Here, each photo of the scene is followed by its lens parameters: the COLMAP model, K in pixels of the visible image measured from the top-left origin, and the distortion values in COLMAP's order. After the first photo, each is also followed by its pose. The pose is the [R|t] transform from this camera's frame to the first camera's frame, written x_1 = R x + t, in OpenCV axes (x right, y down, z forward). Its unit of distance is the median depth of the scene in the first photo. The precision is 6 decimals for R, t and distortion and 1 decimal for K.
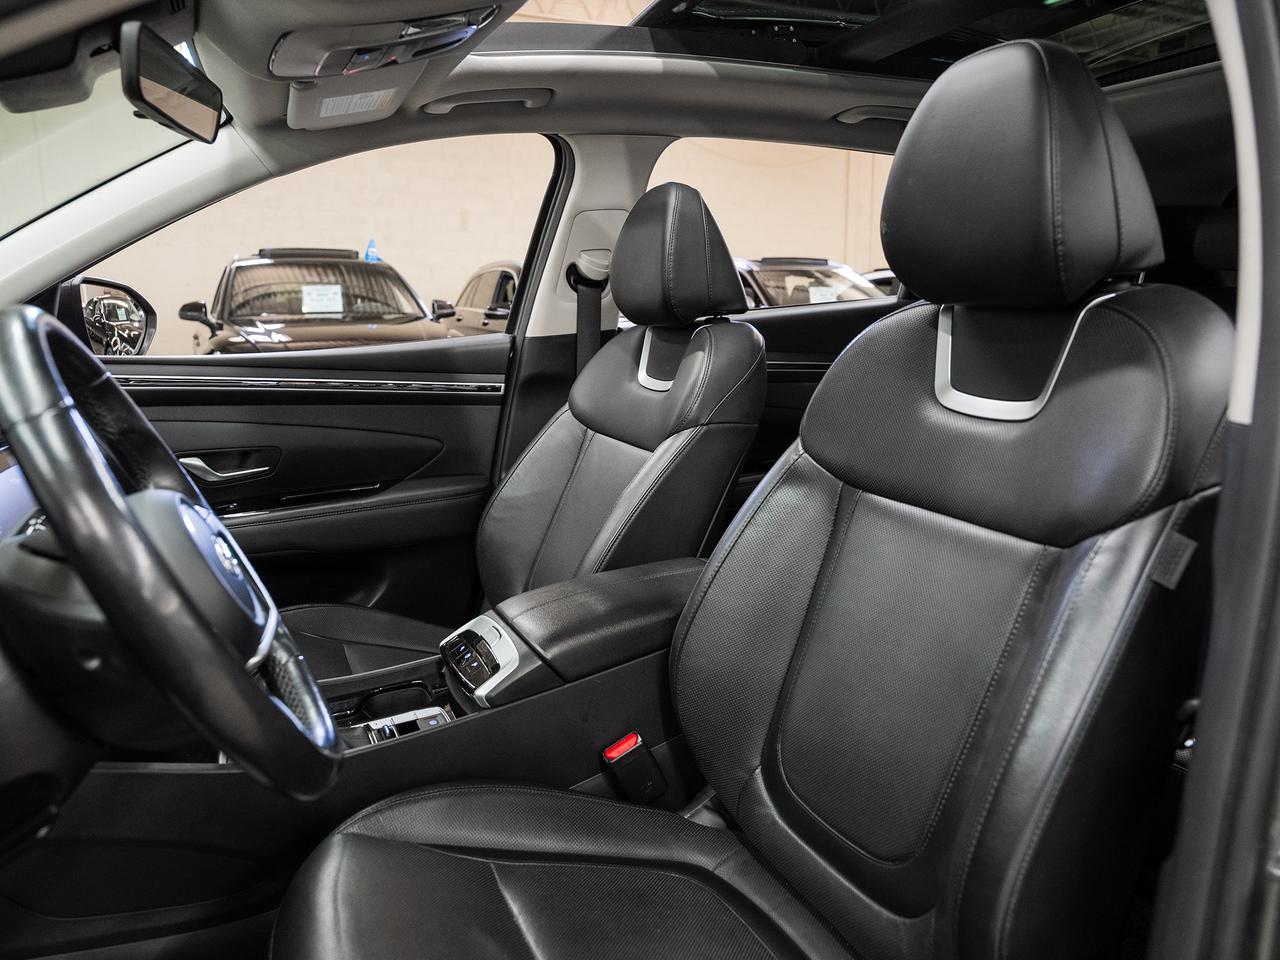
lens RADIAL K [[995.3, 0, 634.6], [0, 995.3, 475.2], [0, 0, 1]] dist [-0.012489, -0.013979]
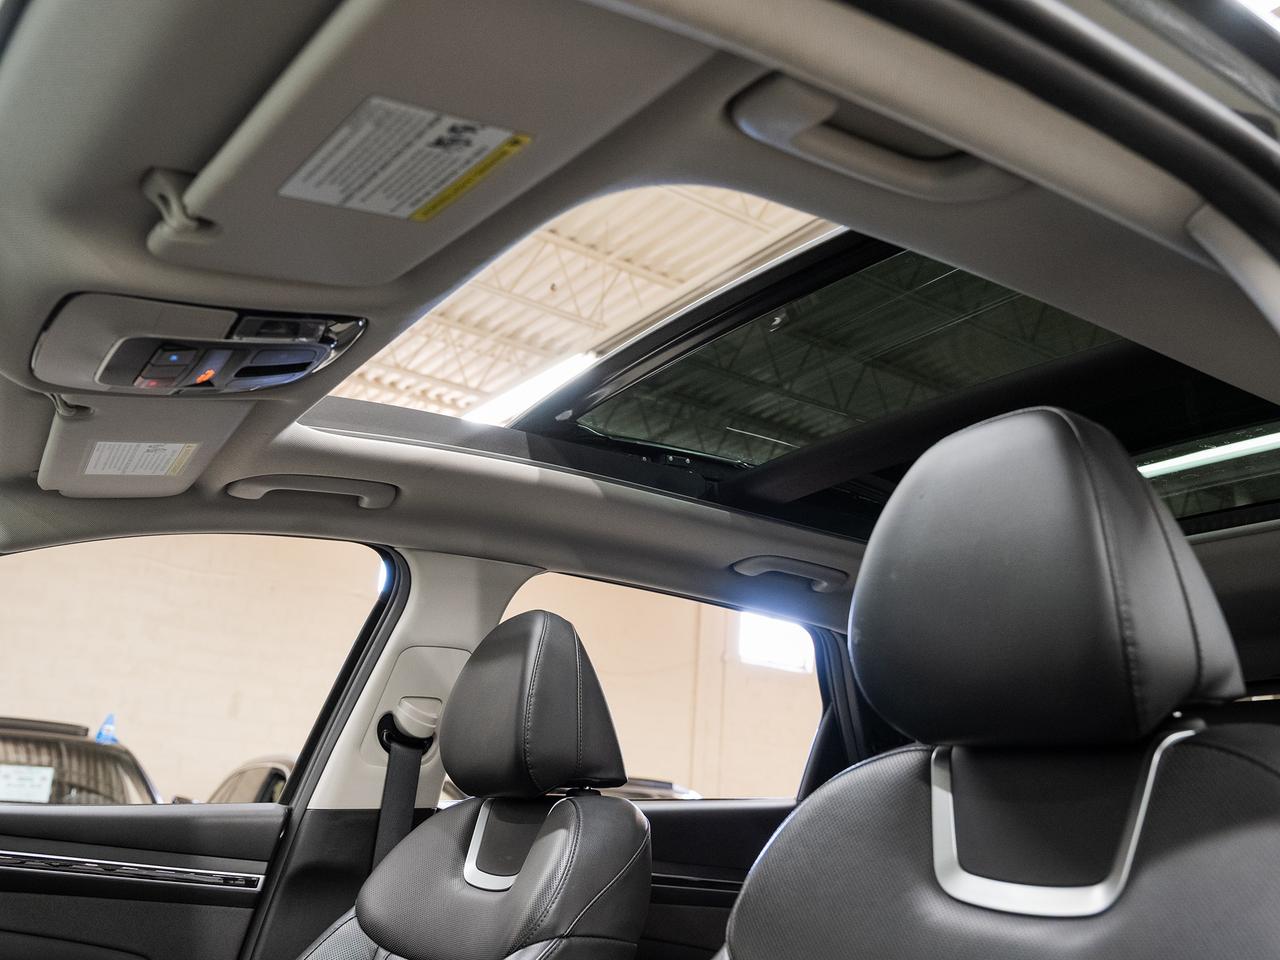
lens RADIAL K [[1159.0, 0, 650.6], [0, 1159.0, 480.7], [0, 0, 1]] dist [-0.012130, 0.020858]
pose [[0.981070, 0.118878, 0.152870, -0.025466], [-0.036510, 0.888793, -0.456852, 0.026772], [-0.190180, 0.442623, 0.876309, 0.130788]]
